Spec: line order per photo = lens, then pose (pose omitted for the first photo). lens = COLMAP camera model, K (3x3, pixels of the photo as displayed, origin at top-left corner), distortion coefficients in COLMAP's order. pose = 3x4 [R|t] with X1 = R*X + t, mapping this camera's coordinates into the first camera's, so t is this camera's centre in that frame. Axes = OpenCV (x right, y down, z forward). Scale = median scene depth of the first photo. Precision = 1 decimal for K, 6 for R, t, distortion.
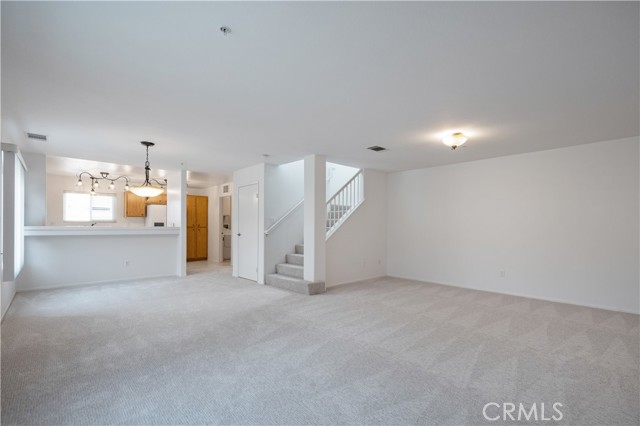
lens RADIAL K [[290.1, 0, 321.3], [0, 290.1, 232.1], [0, 0, 1]] dist [0.001026, 0.000181]
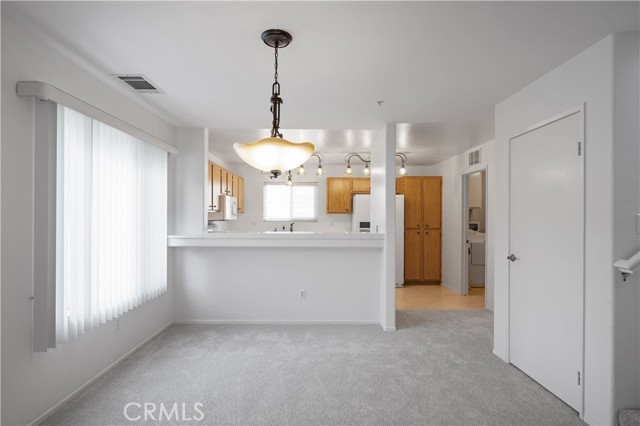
lens RADIAL K [[341.5, 0, 320.0], [0, 341.5, 213.0], [0, 0, 1]] dist [0.000110, -0.000161]
pose [[0.742708, -0.014206, -0.669465, -0.126460], [-0.010327, 0.999413, -0.032664, -0.026132], [0.669536, 0.031173, 0.742125, 0.364939]]
